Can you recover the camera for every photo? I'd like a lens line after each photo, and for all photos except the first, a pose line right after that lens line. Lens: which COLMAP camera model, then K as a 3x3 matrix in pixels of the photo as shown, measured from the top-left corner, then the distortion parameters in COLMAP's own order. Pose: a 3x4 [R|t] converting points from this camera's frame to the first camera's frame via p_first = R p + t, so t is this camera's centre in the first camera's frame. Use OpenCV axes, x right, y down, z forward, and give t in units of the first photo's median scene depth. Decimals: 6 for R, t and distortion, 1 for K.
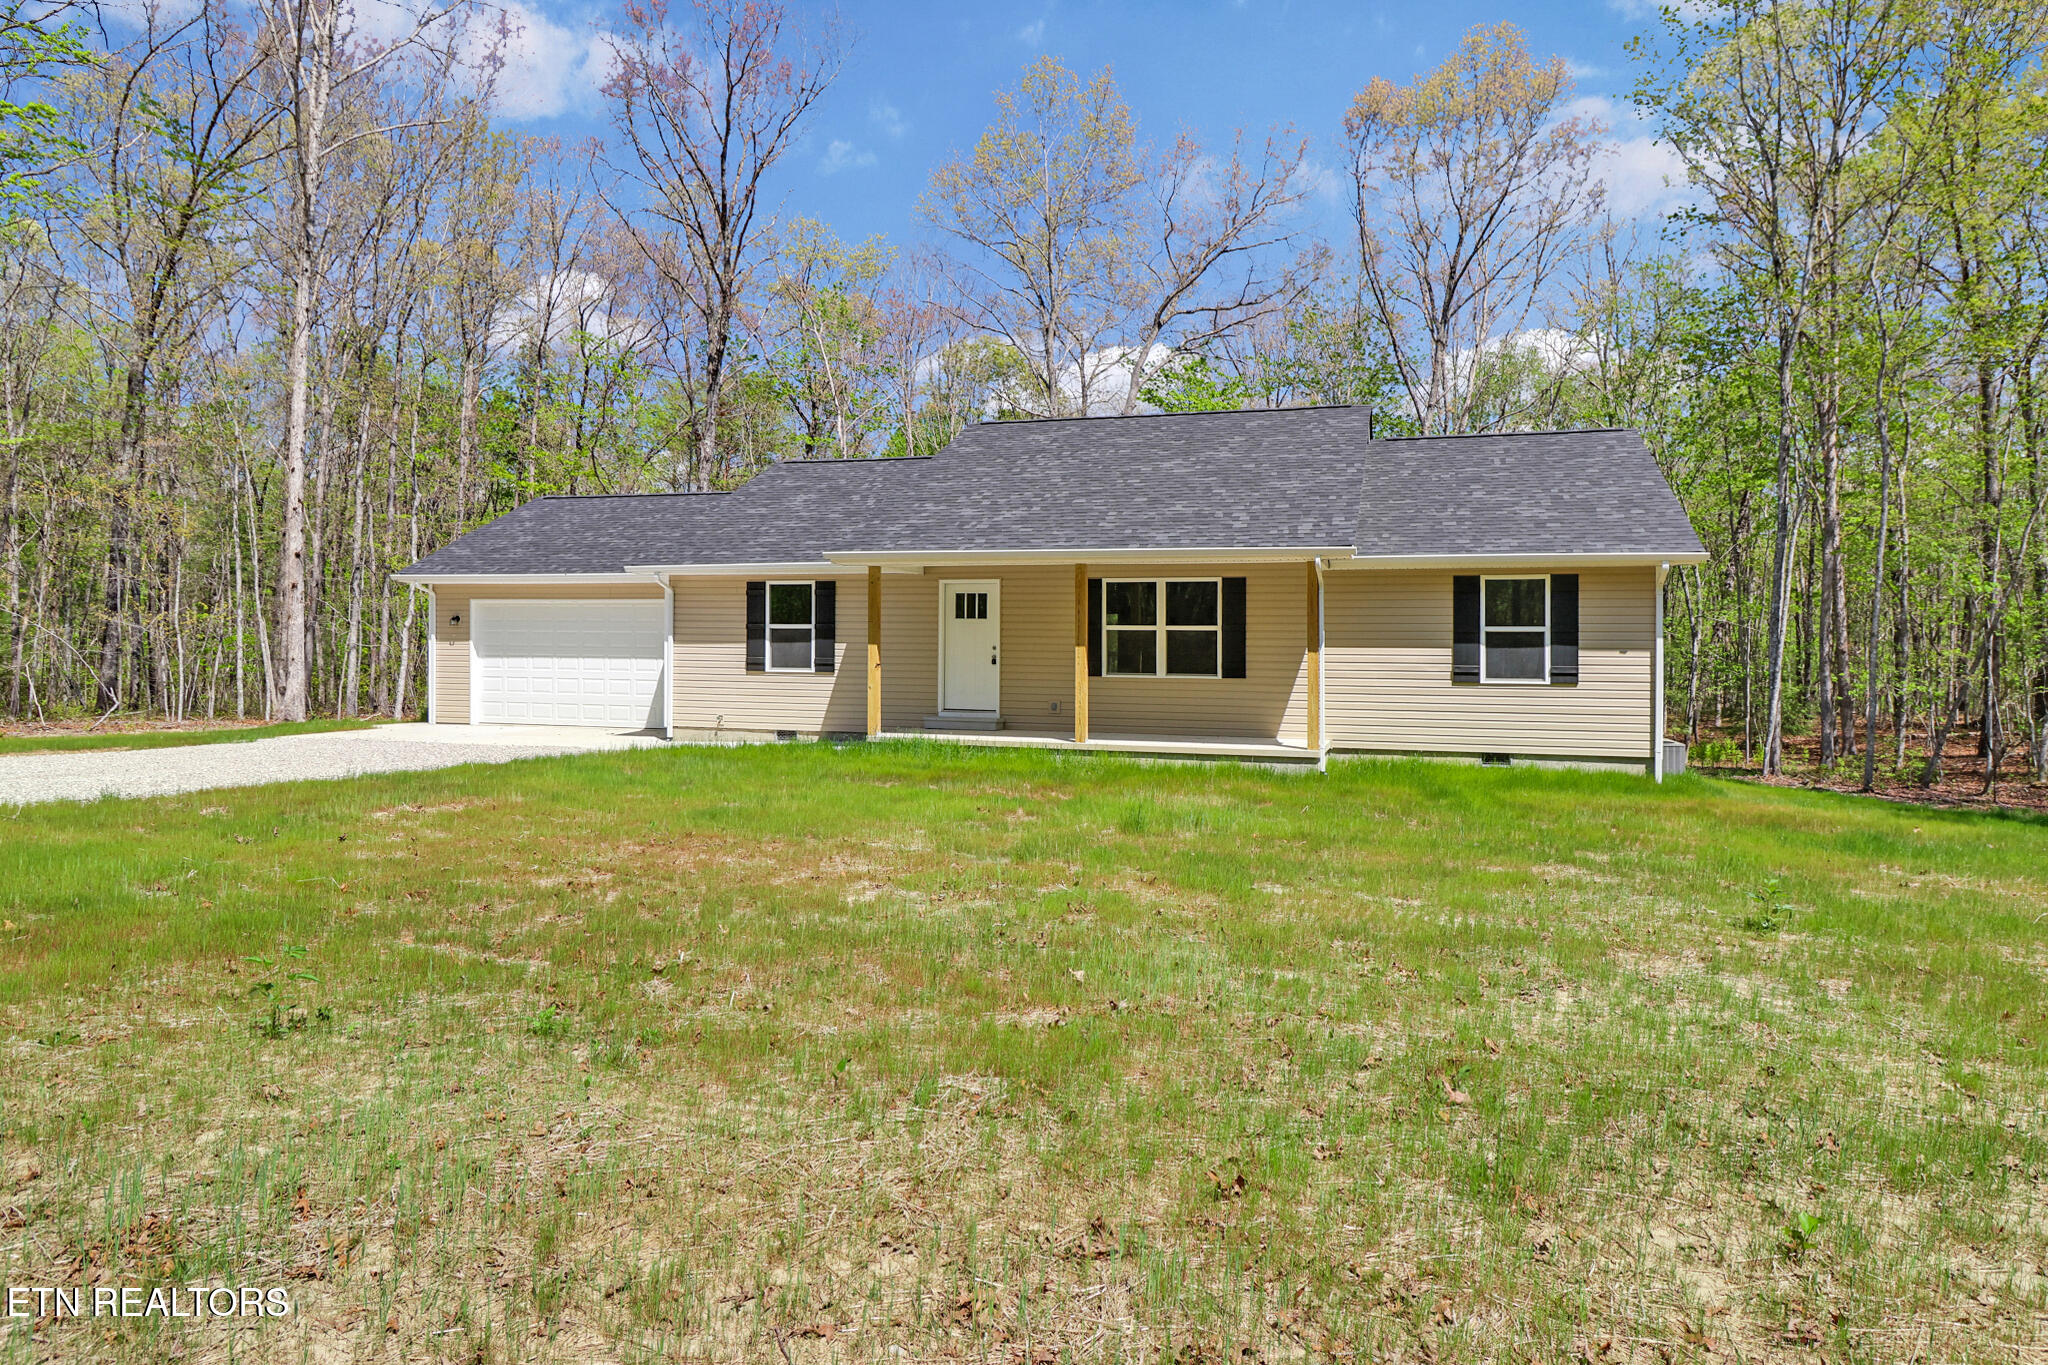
lens RADIAL K [[1203.9, 0, 1015.7], [0, 1203.9, 673.8], [0, 0, 1]] dist [0.001998, 0.001541]
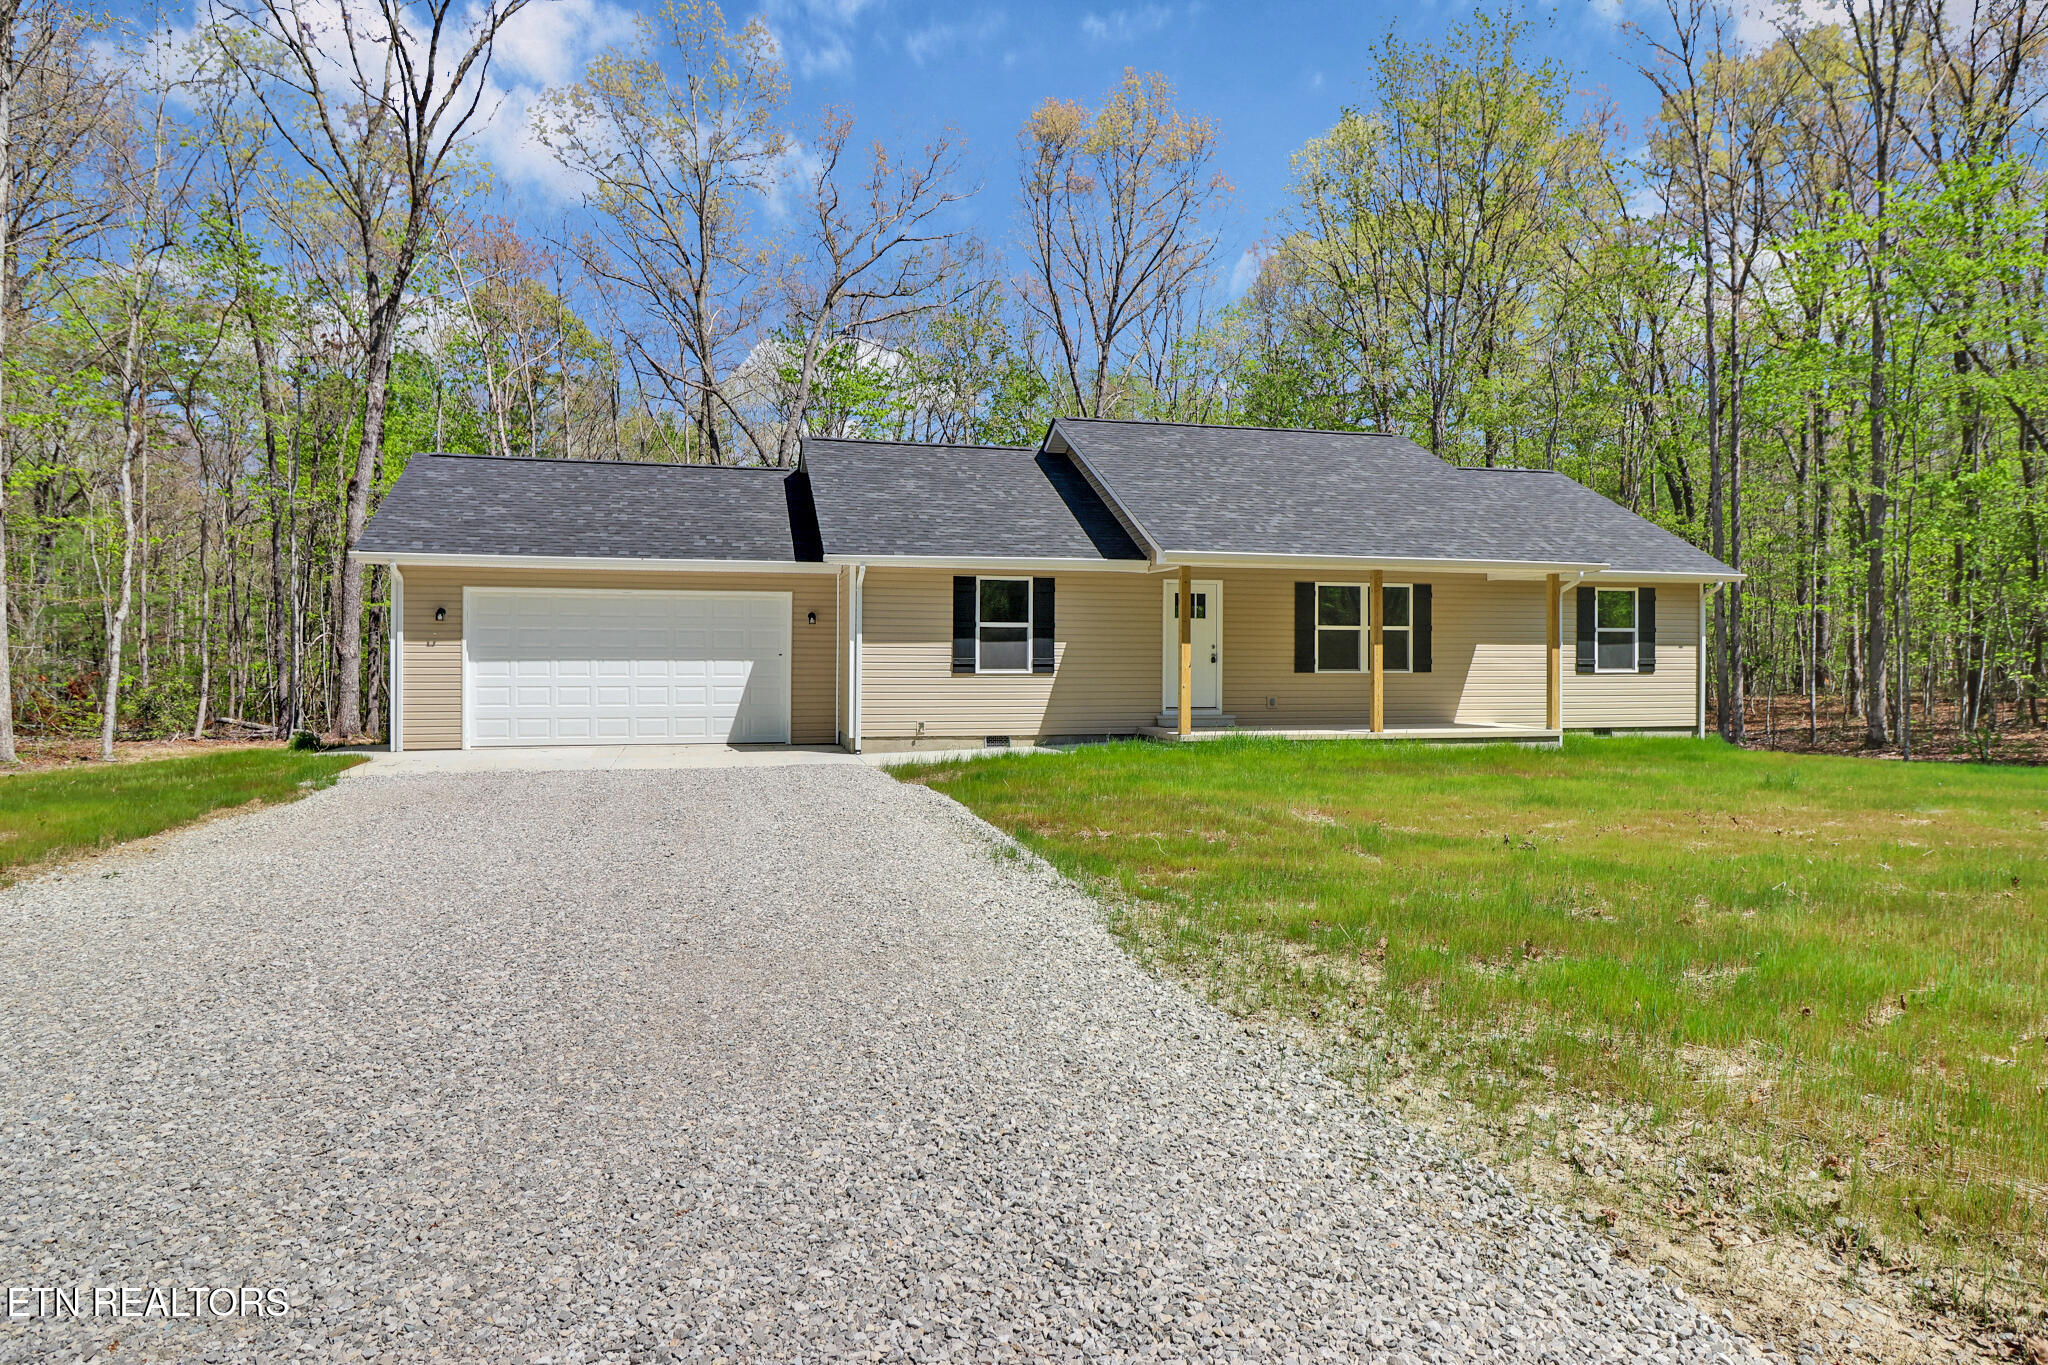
lens RADIAL K [[1266.8, 0, 1022.6], [0, 1266.8, 681.2], [0, 0, 1]] dist [0.003347, -0.005085]
pose [[0.855273, -0.019970, 0.517793, -0.733394], [0.014754, 0.999790, 0.014188, -0.009786], [-0.517968, -0.004495, 0.855388, 0.158616]]
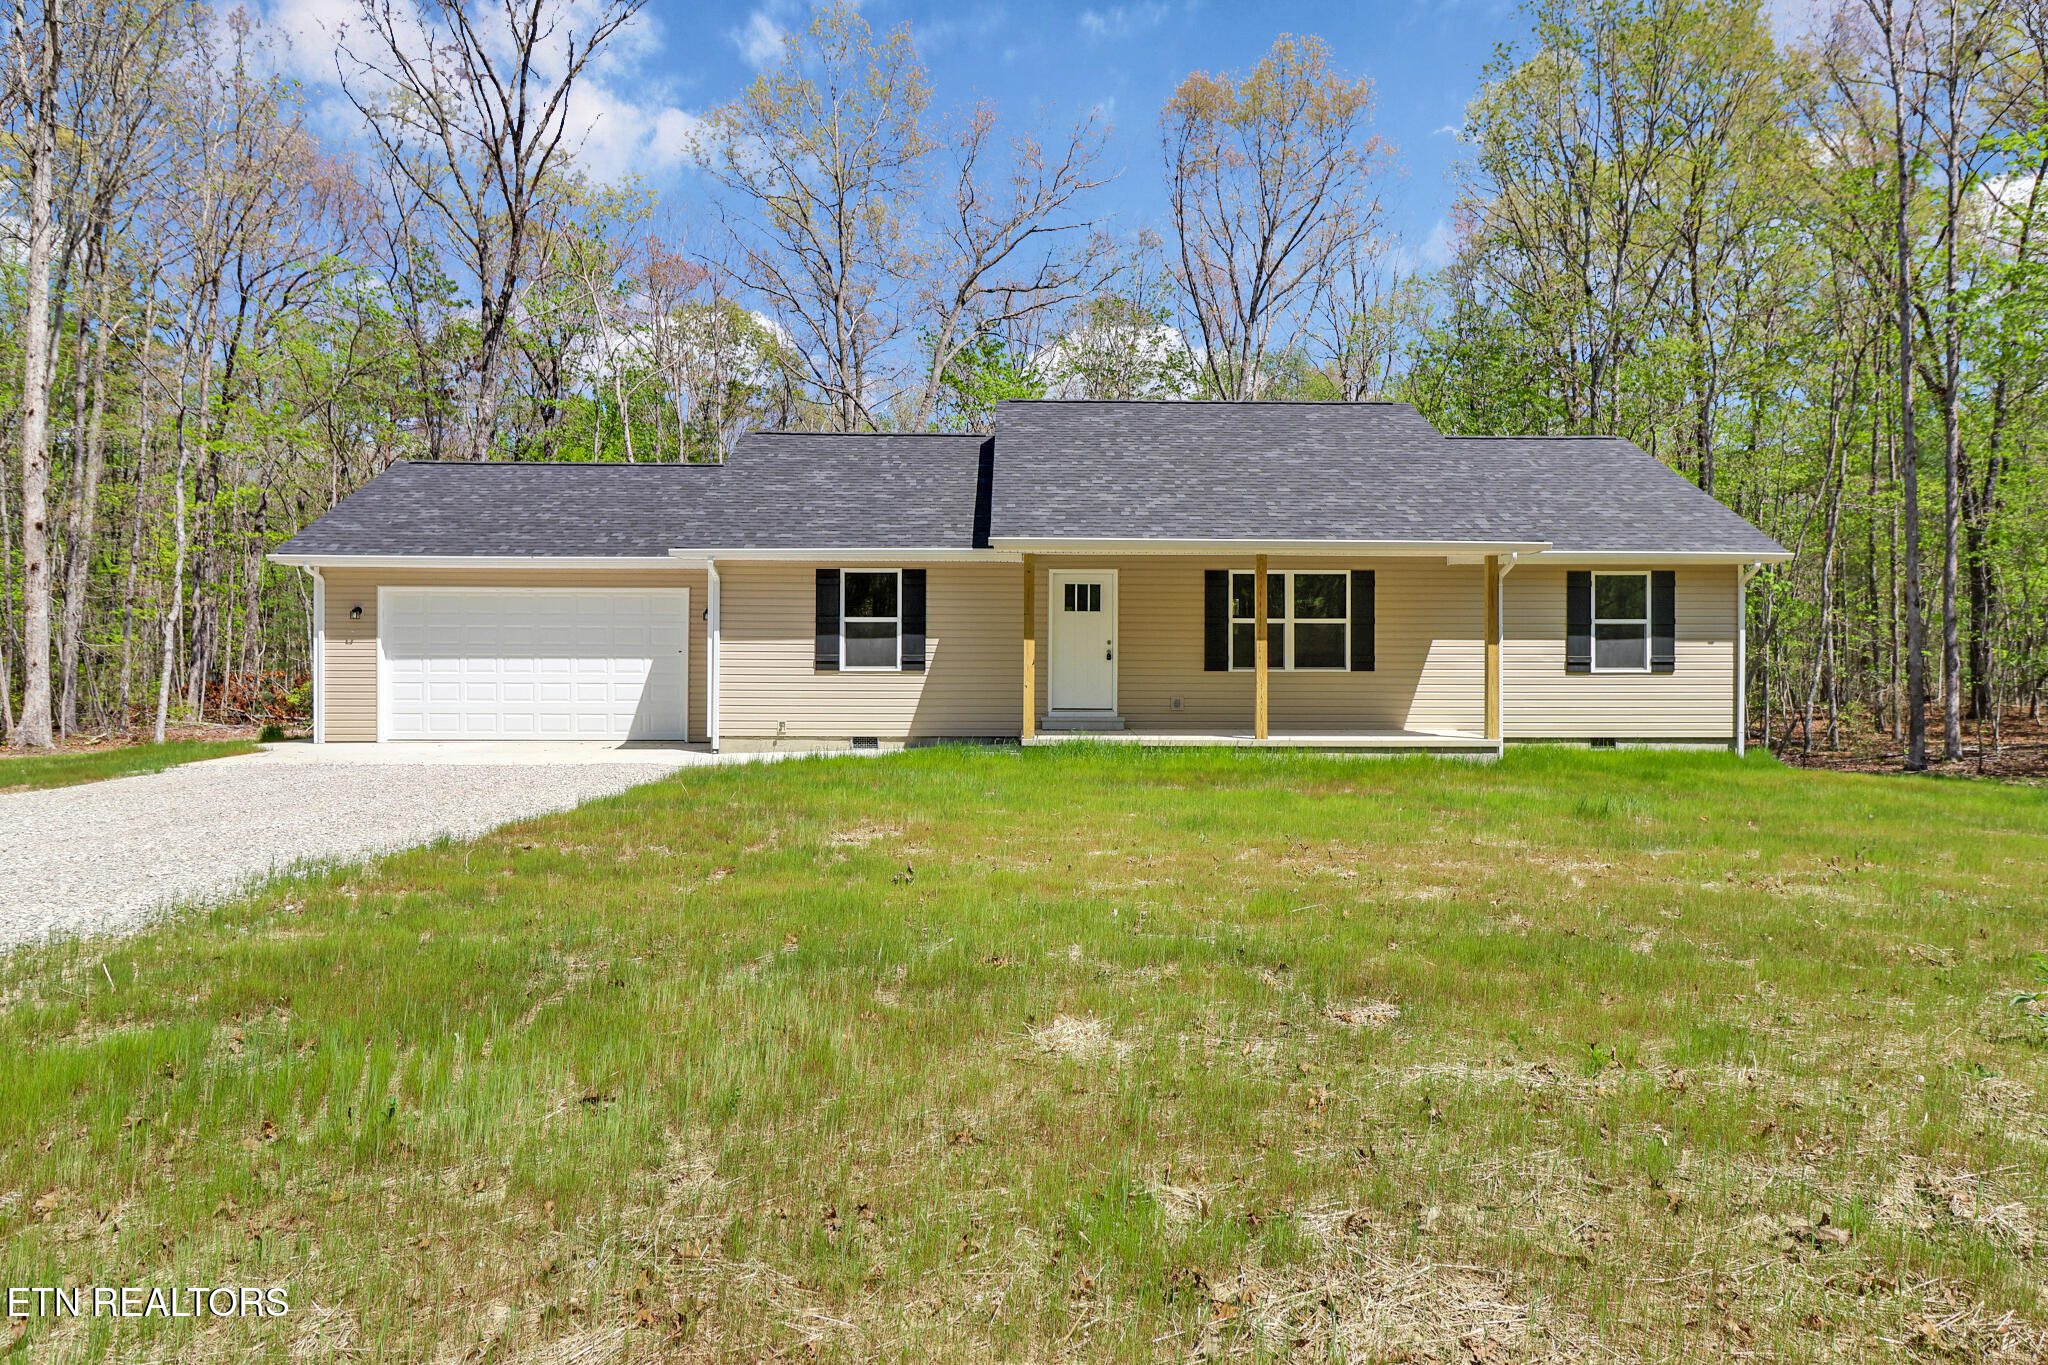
lens RADIAL K [[1266.8, 0, 1025.2], [0, 1266.8, 681.4], [0, 0, 1]] dist [0.003347, -0.005085]
pose [[0.950964, -0.016547, 0.308858, -0.393202], [0.013345, 0.999833, 0.012478, -0.004322], [-0.309013, -0.007744, 0.951026, 0.080695]]
